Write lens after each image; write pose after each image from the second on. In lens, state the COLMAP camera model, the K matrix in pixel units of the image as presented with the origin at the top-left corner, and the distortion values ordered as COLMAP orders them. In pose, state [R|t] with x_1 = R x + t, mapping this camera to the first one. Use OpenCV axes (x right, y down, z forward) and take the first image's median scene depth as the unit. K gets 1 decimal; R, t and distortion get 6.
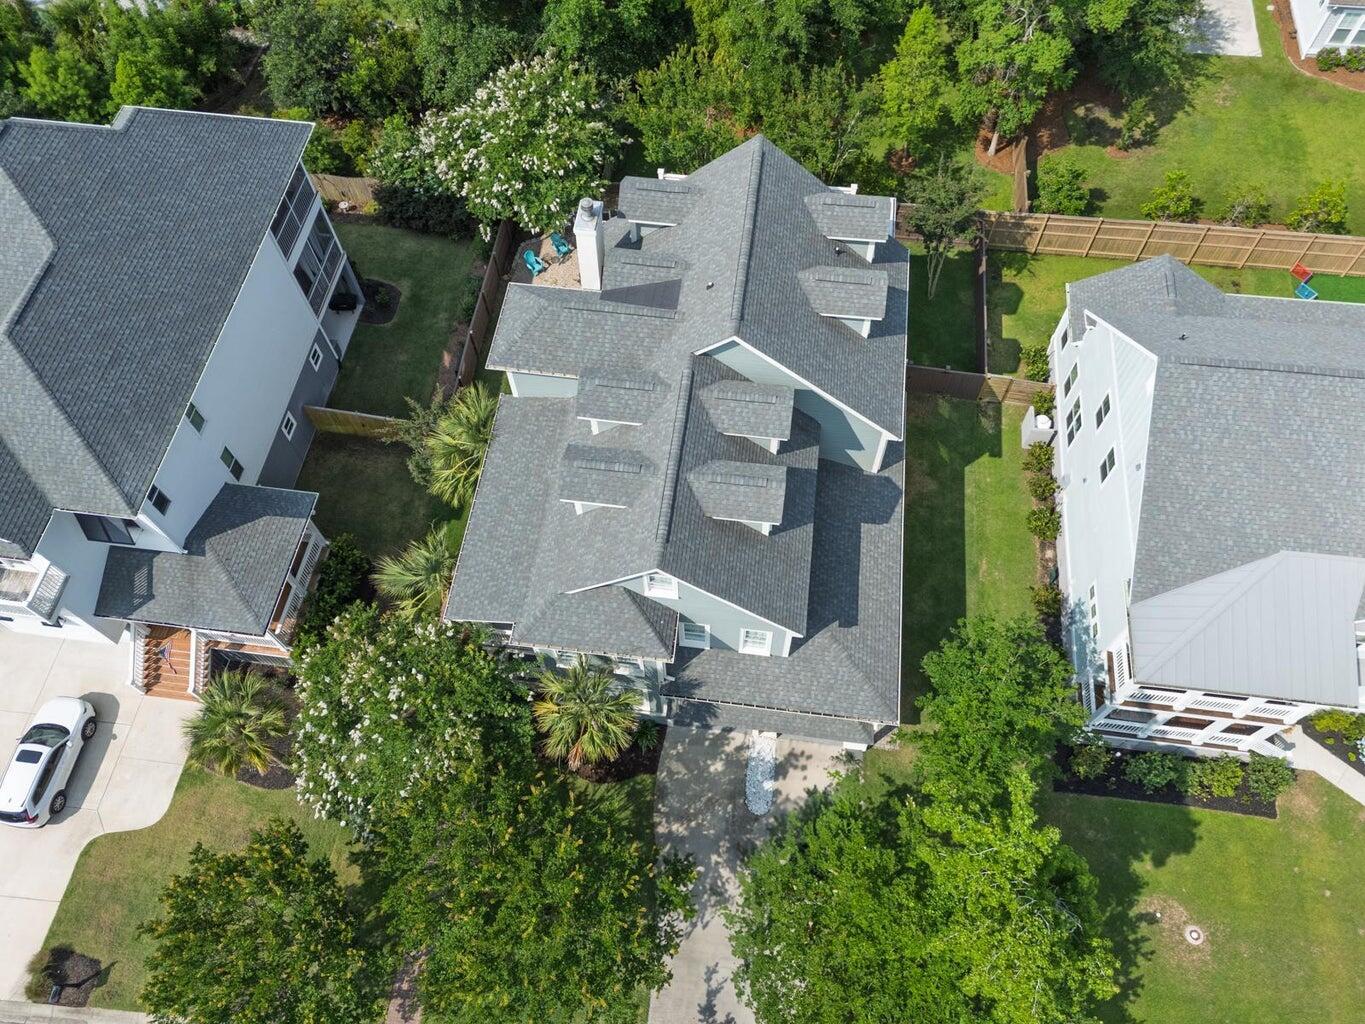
lens RADIAL K [[962.9, 0, 682.5], [0, 962.9, 512.0], [0, 0, 1]] dist [0.000187, -0.002109]
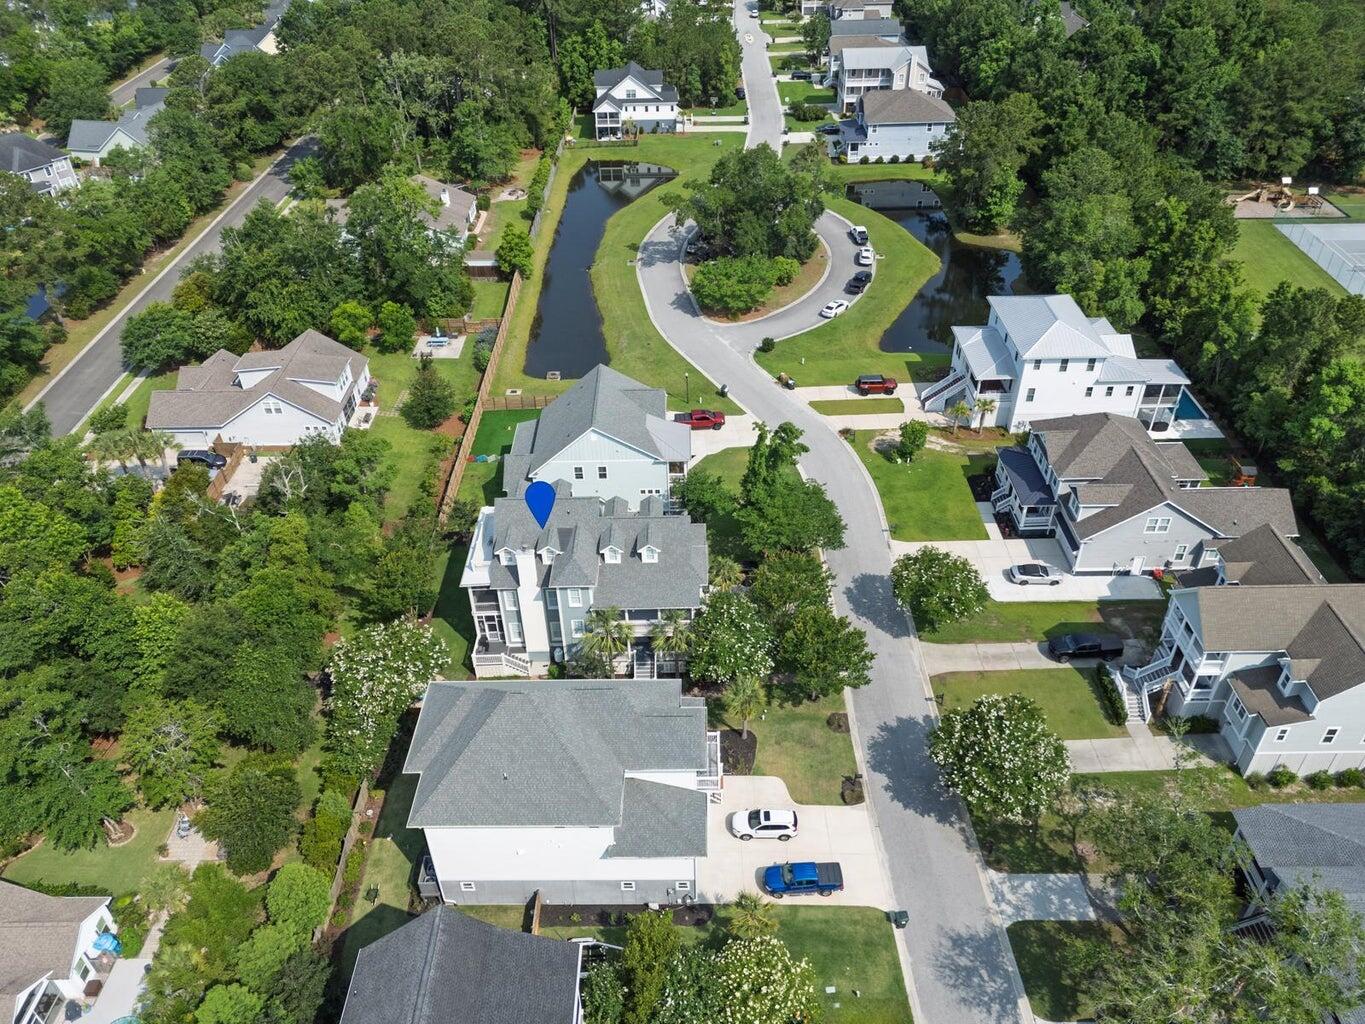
lens RADIAL K [[962.9, 0, 682.5], [0, 962.9, 512.0], [0, 0, 1]] dist [0.000187, -0.002109]
pose [[-0.120332, -0.587969, 0.799883, -1.822949], [0.876888, 0.314774, 0.363297, -0.790238], [-0.465390, 0.745124, 0.477705, -0.327202]]
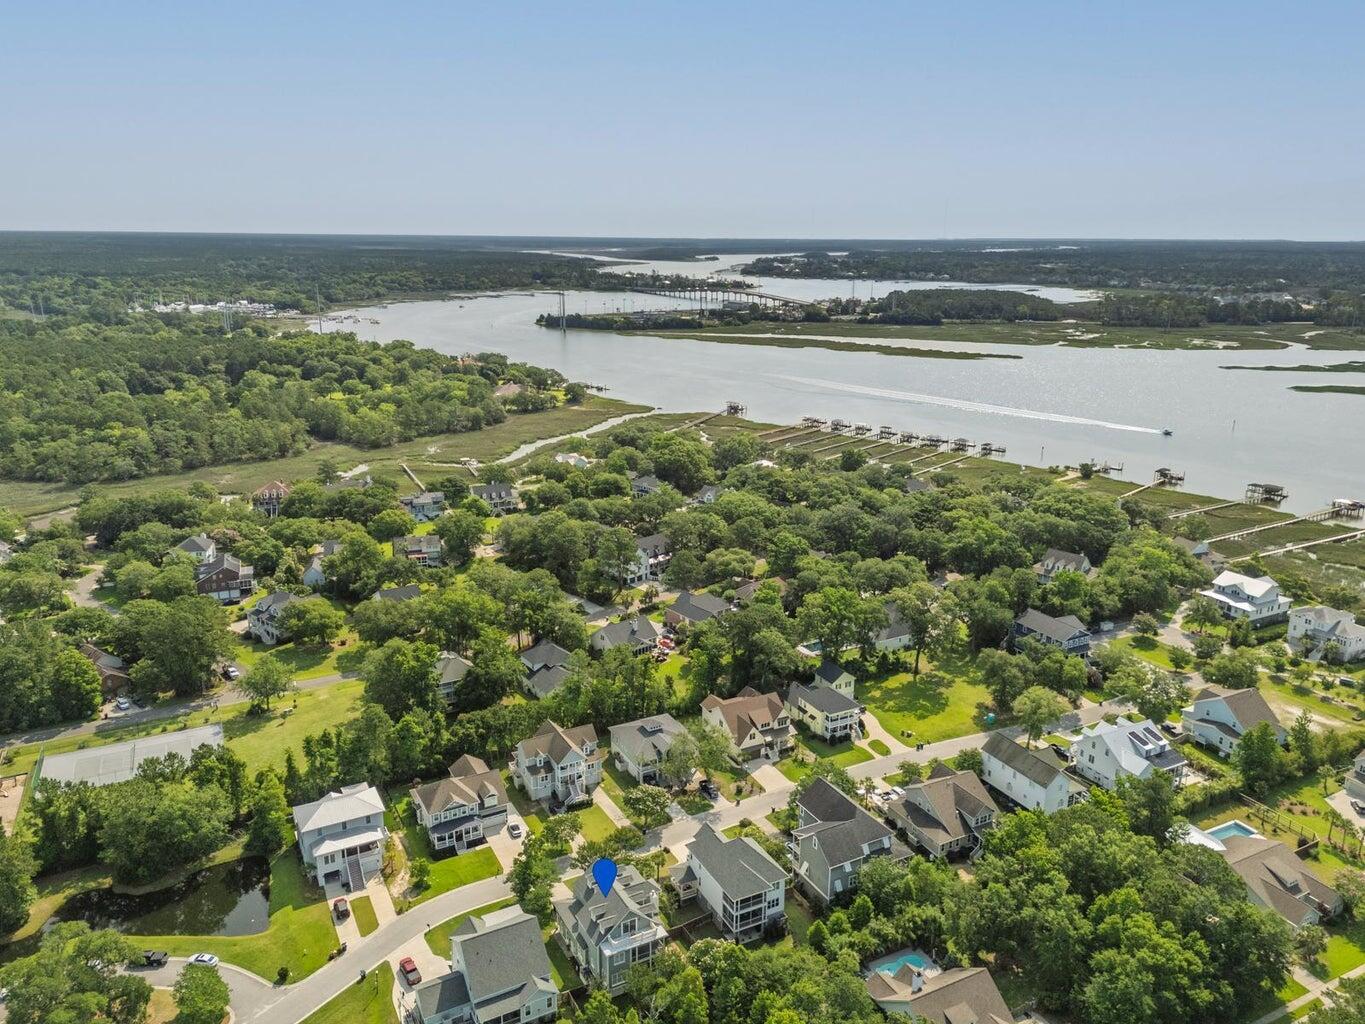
lens RADIAL K [[962.9, 0, 682.5], [0, 962.9, 512.0], [0, 0, 1]] dist [0.000187, -0.002109]
pose [[-0.817268, 0.171443, -0.550163, 1.972885], [-0.495203, 0.279296, 0.822659, -4.632552], [0.294698, 0.944776, -0.143361, -0.071343]]
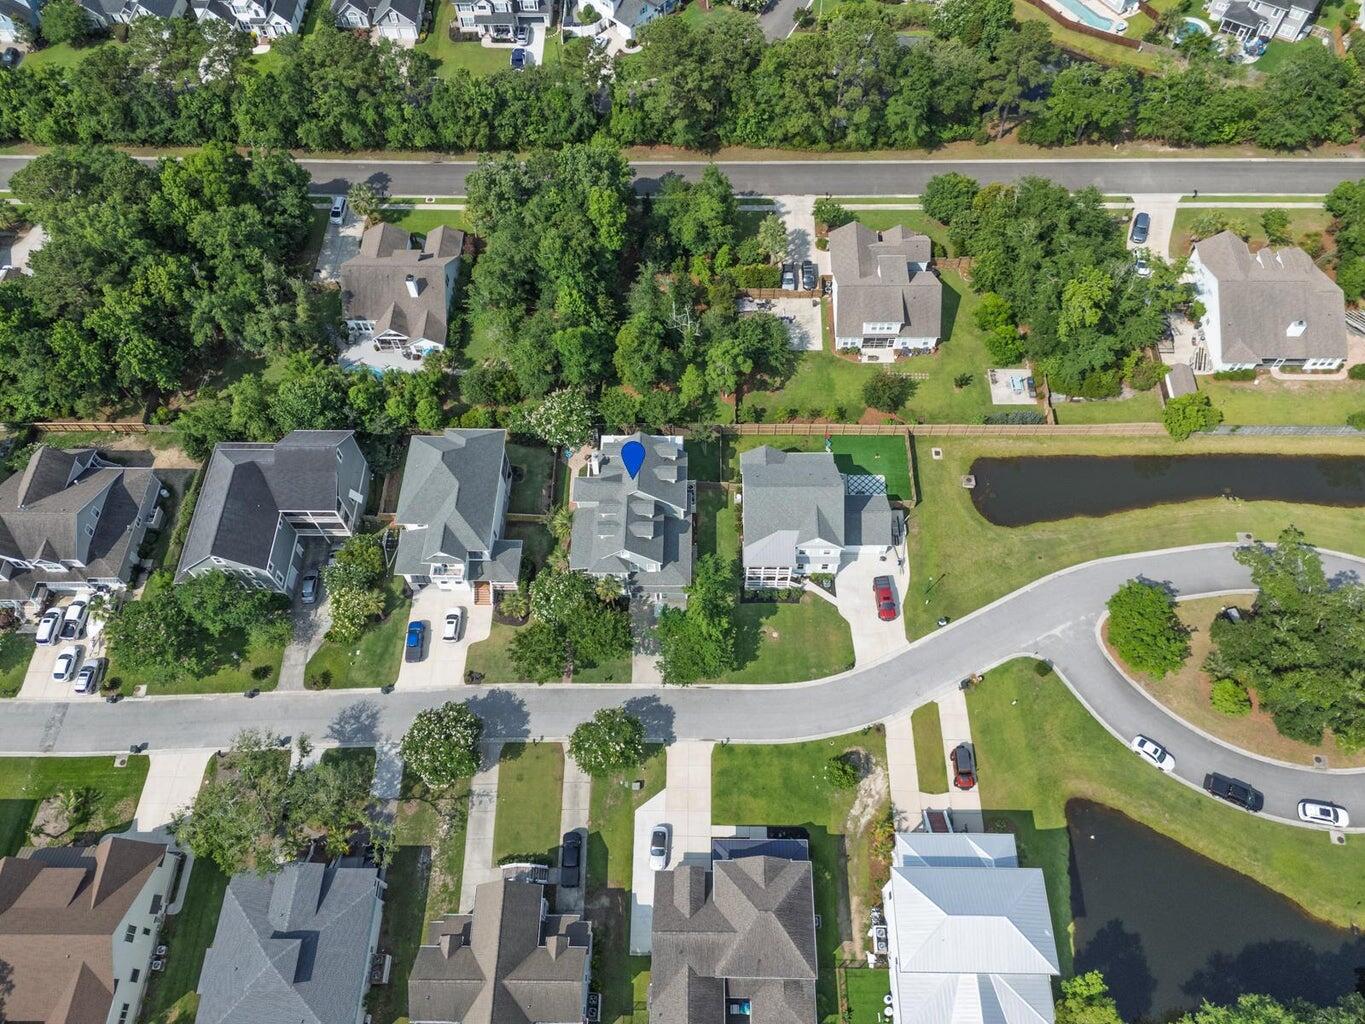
lens RADIAL K [[962.9, 0, 682.5], [0, 962.9, 512.0], [0, 0, 1]] dist [0.000187, -0.002109]
pose [[0.993414, -0.095033, 0.064014, -0.021462], [0.096467, 0.995142, -0.019680, 0.002605], [-0.061833, 0.025726, 0.997755, -2.521450]]
